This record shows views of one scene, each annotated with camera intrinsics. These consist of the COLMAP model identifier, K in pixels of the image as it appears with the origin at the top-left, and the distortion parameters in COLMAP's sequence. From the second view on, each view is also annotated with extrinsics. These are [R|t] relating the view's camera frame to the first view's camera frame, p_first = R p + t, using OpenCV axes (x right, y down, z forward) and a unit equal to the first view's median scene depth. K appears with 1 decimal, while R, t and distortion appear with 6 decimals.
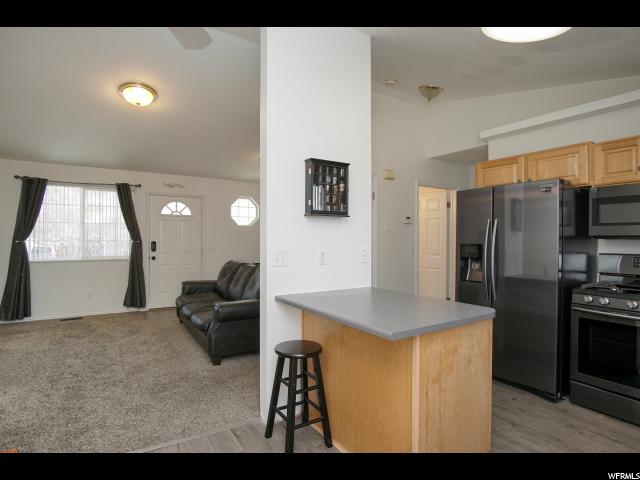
lens RADIAL K [[350.0, 0, 316.7], [0, 350.0, 239.4], [0, 0, 1]] dist [-0.020806, 0.001386]
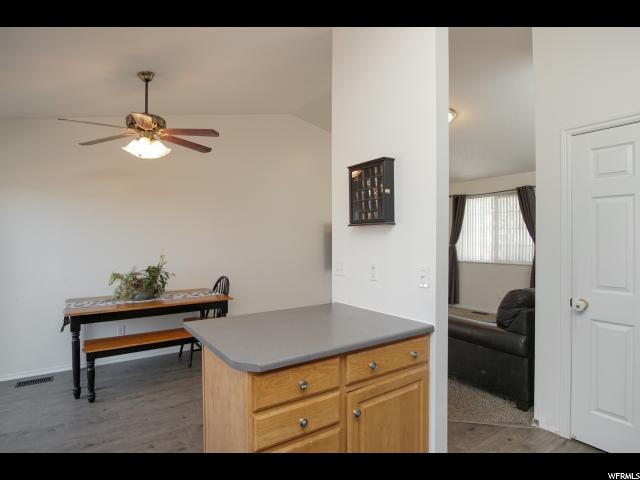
lens RADIAL K [[350.0, 0, 316.7], [0, 350.0, 239.4], [0, 0, 1]] dist [-0.020806, 0.001386]
pose [[0.045729, 0.001104, -0.998953, 0.562152], [-0.000007, 0.999999, 0.001105, -0.019558], [0.998954, -0.000043, 0.045729, 0.520882]]
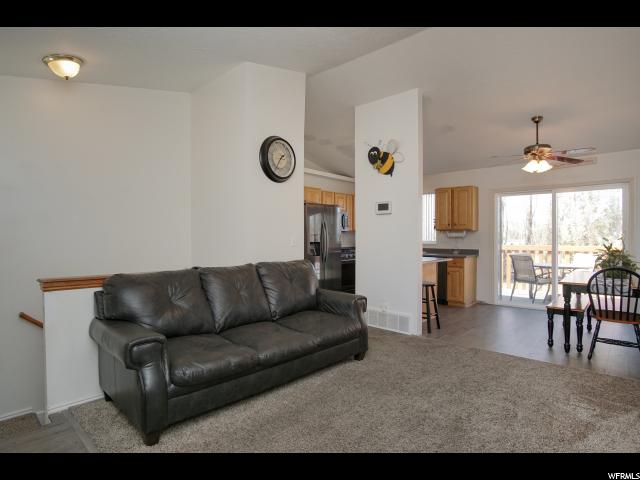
lens RADIAL K [[350.0, 0, 316.7], [0, 350.0, 239.4], [0, 0, 1]] dist [-0.020806, 0.001386]
pose [[-0.265531, -0.012534, 0.964021, -0.997090], [0.000099, 0.999915, 0.013028, 0.012359], [-0.964102, 0.003555, -0.265507, 1.154673]]
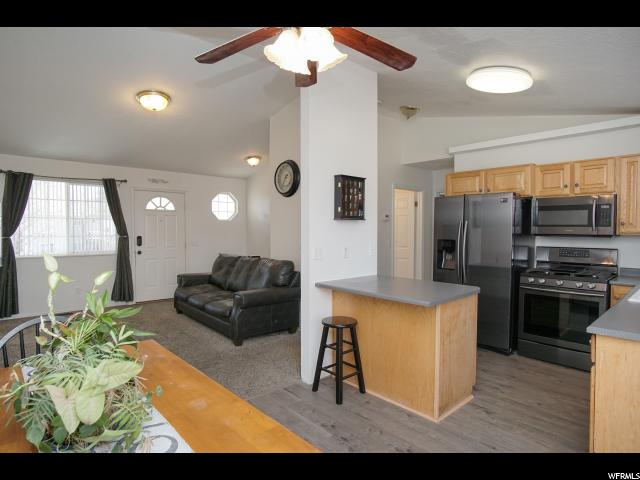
lens RADIAL K [[357.8, 0, 320.0], [0, 357.8, 240.0], [0, 0, 1]] dist [-0.023339, -0.000071]
pose [[0.985518, -0.005622, 0.169476, -0.185170], [0.000669, 0.999571, 0.029269, -0.019143], [-0.169568, -0.028732, 0.985100, -0.163597]]
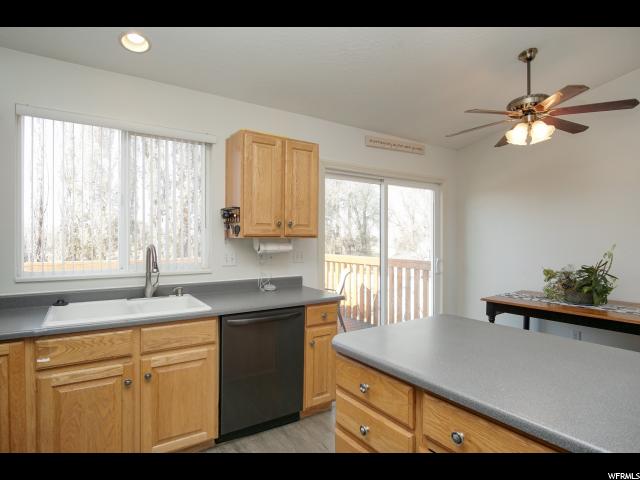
lens RADIAL K [[350.0, 0, 316.7], [0, 350.0, 239.4], [0, 0, 1]] dist [-0.020806, 0.001386]
pose [[-0.999240, -0.003708, -0.038815, 0.270409], [-0.003928, 0.999977, 0.005609, -0.008562], [0.038793, 0.005757, -0.999231, 0.832104]]
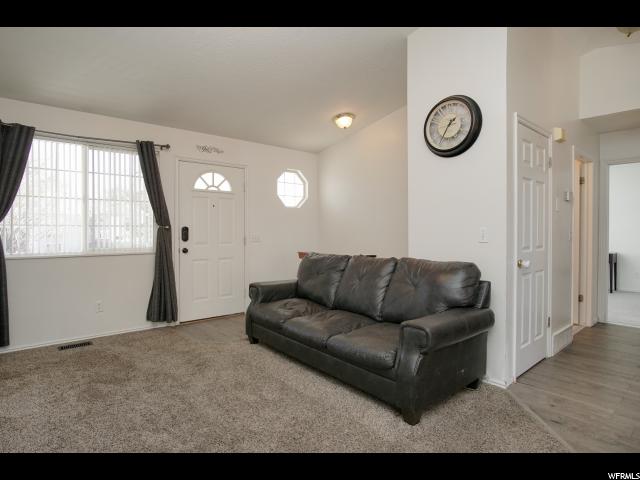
lens RADIAL K [[362.3, 0, 321.6], [0, 362.3, 234.9], [0, 0, 1]] dist [-0.026590, 0.000120]
pose [[0.988386, -0.004536, 0.151899, -0.453105], [0.002578, 0.999911, 0.013085, 0.019368], [-0.151945, -0.012542, 0.988309, 0.345426]]
